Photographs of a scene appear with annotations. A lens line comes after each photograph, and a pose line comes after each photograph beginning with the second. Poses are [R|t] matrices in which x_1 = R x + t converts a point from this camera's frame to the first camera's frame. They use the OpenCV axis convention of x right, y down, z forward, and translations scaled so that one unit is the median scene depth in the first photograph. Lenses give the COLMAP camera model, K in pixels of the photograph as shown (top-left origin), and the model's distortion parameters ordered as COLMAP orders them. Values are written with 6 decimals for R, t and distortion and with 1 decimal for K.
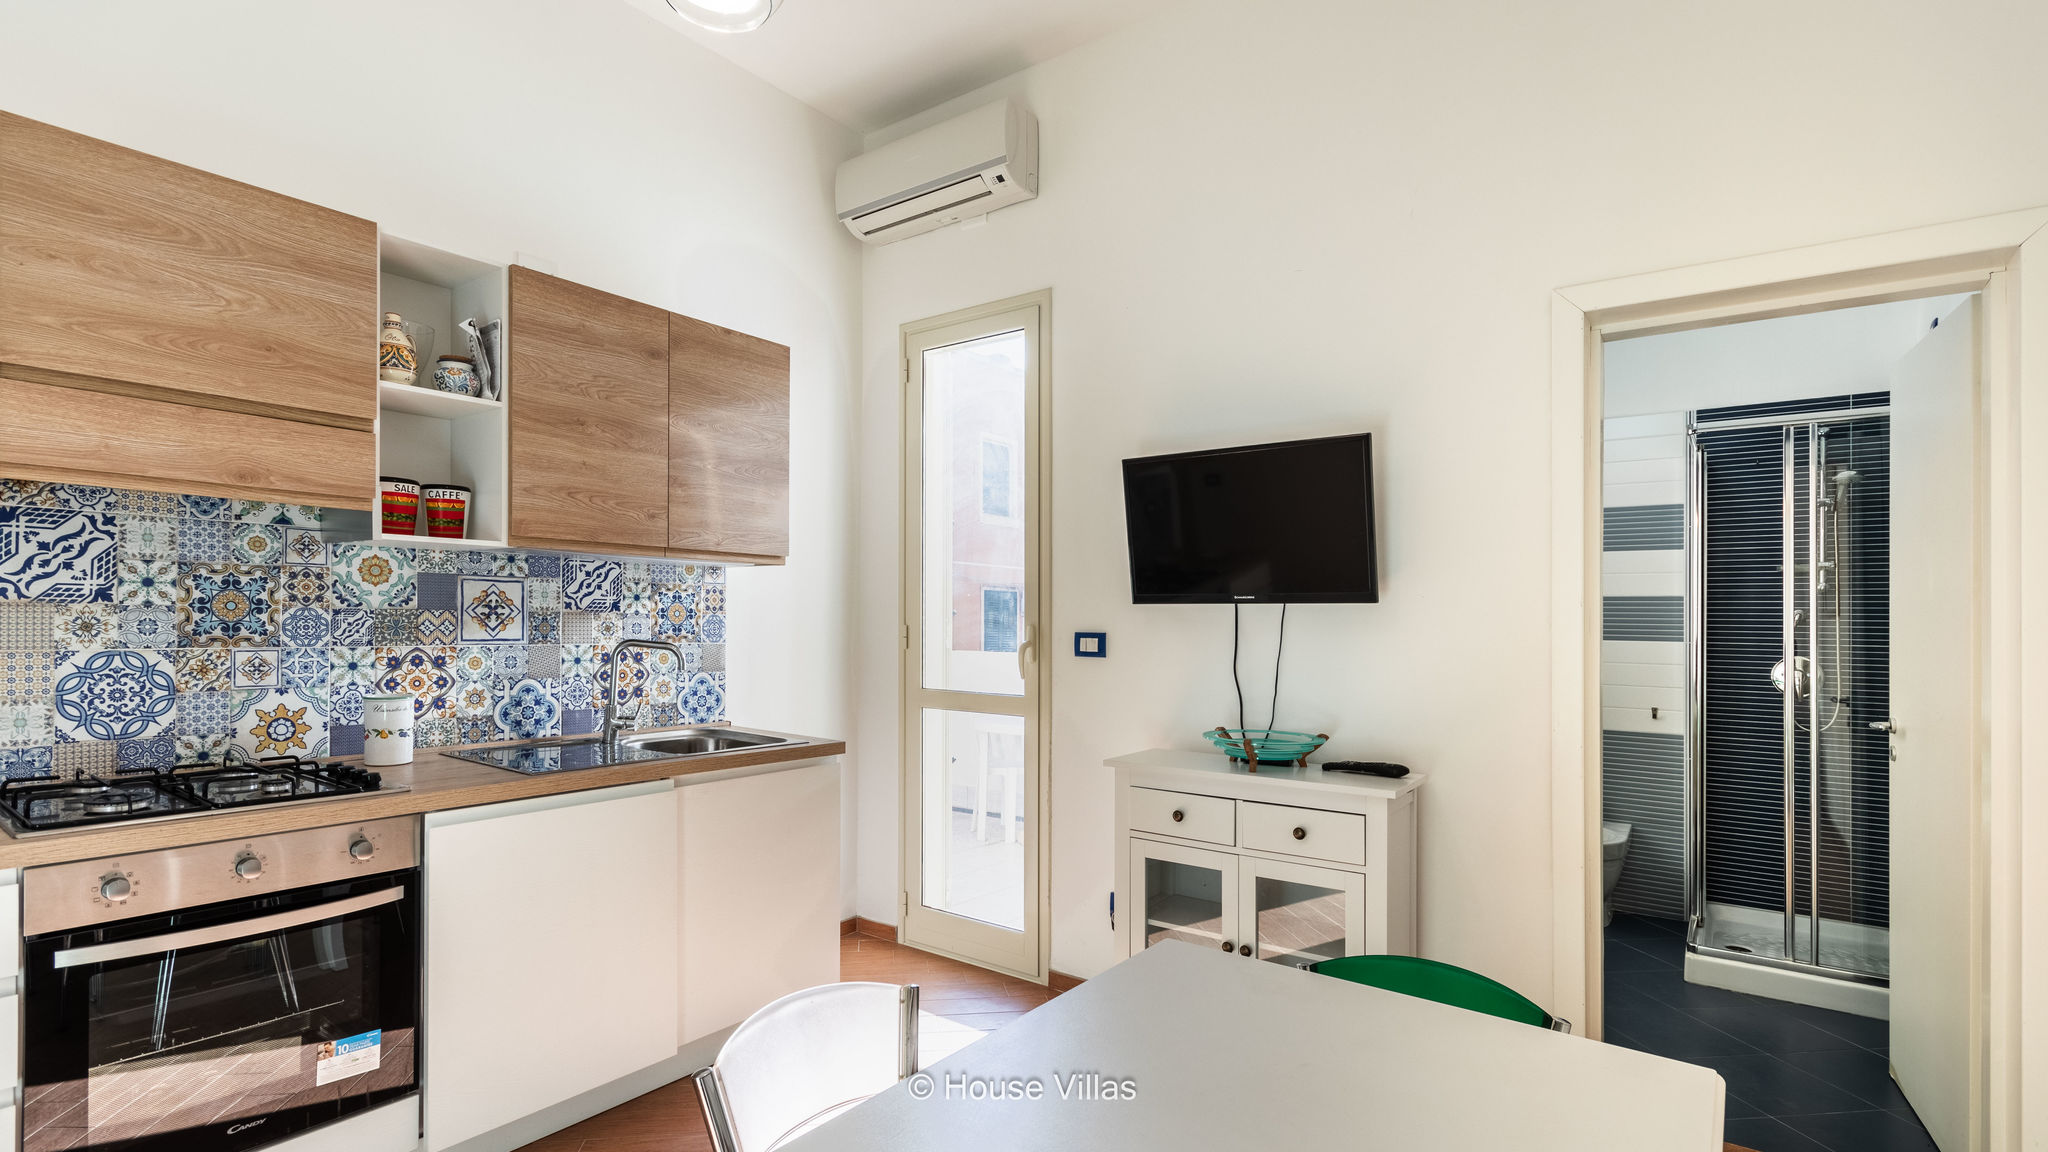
lens RADIAL K [[969.1, 0, 1004.9], [0, 969.1, 637.9], [0, 0, 1]] dist [0.024791, -0.008167]
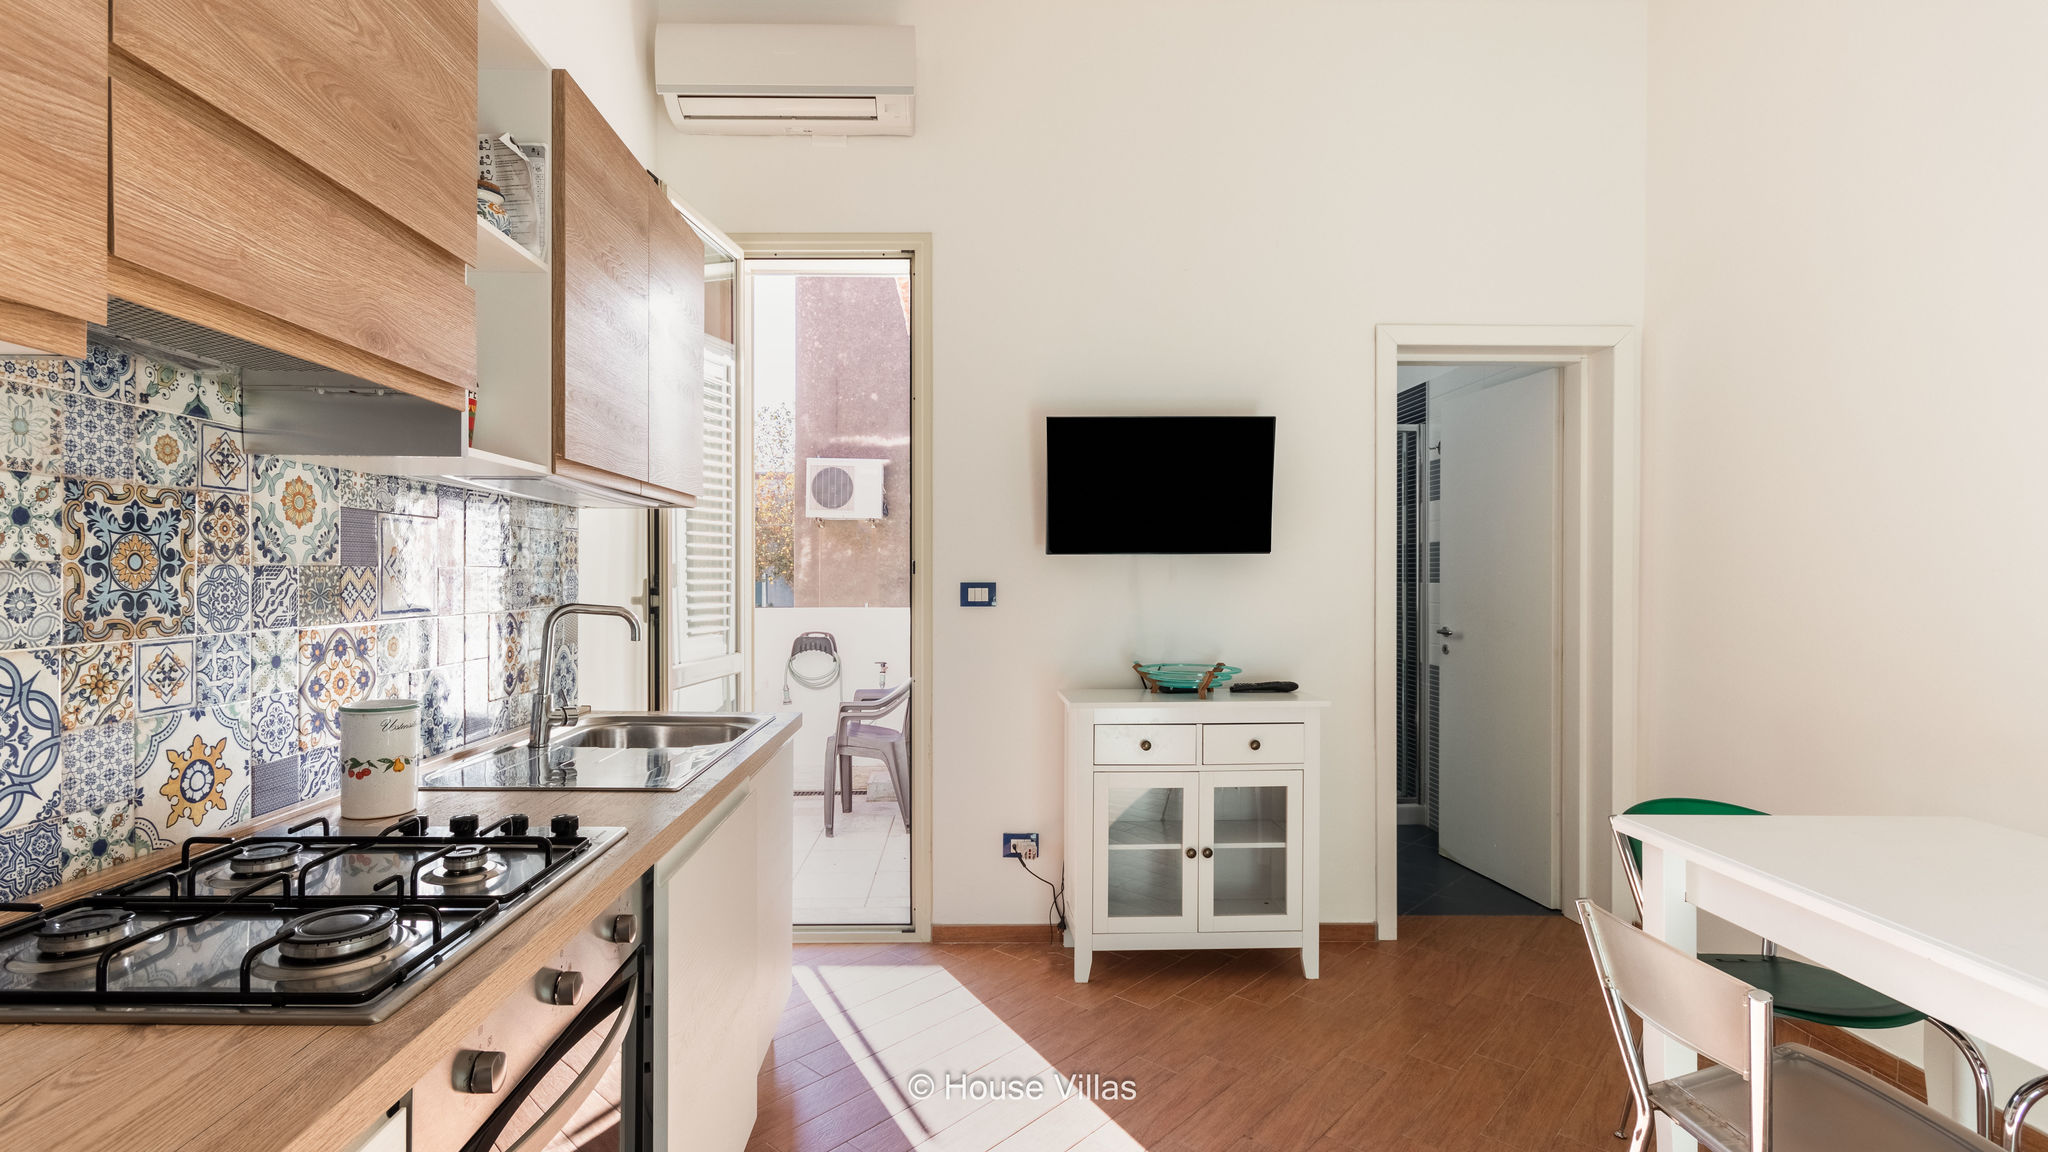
lens RADIAL K [[956.5, 0, 980.0], [0, 956.5, 588.5], [0, 0, 1]] dist [0.001650, -0.000051]
pose [[0.786508, -0.023592, 0.617129, -0.705203], [0.022142, 0.999705, 0.009998, -0.012351], [-0.617183, 0.005801, 0.786798, 0.281754]]
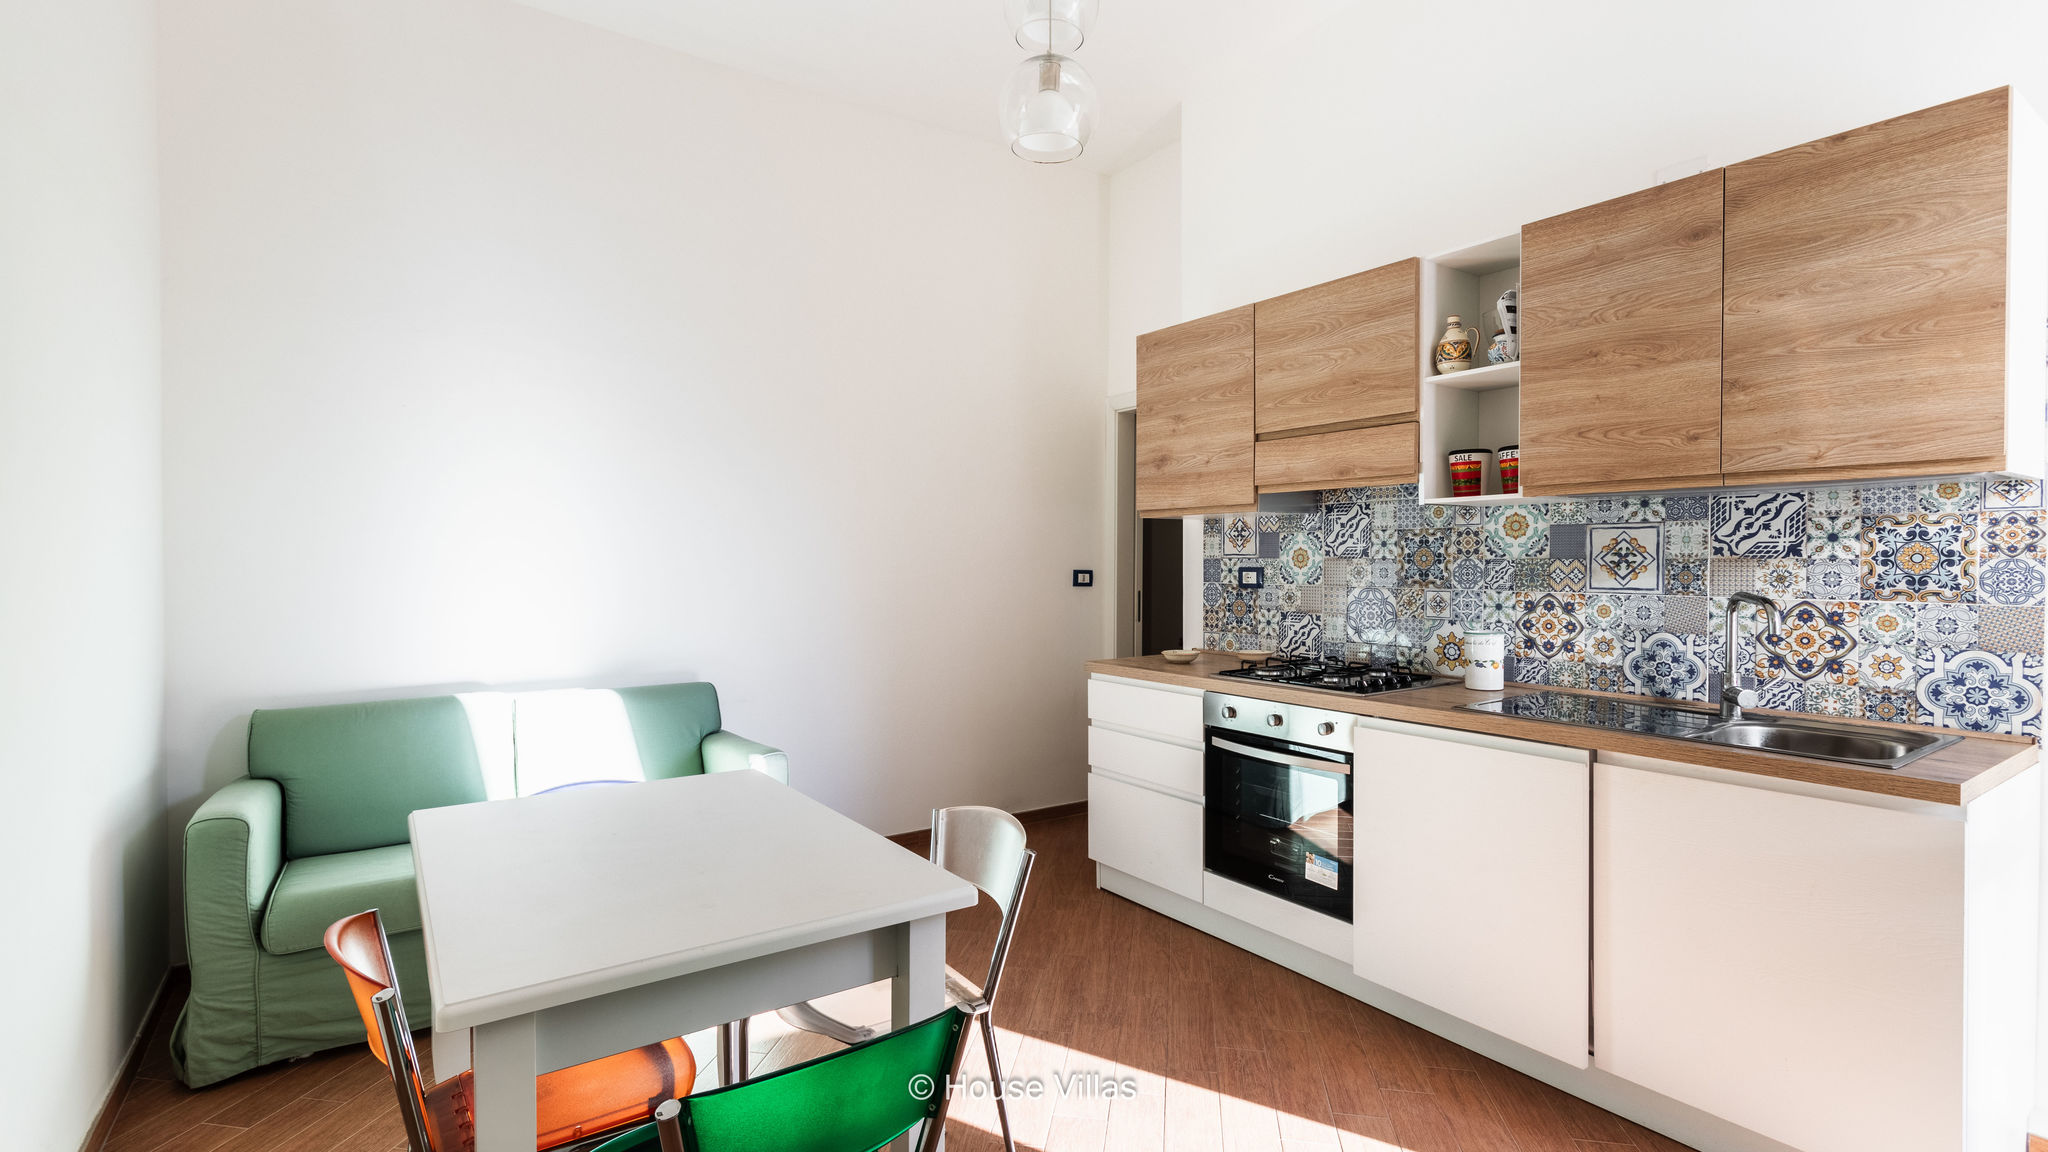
lens RADIAL K [[934.7, 0, 1023.4], [0, 934.7, 586.9], [0, 0, 1]] dist [0.000754, 0.000331]
pose [[-0.300152, 0.011826, -0.953818, 0.618393], [-0.023159, 0.999538, 0.019681, -0.004717], [0.953610, 0.027997, -0.299740, 0.805971]]
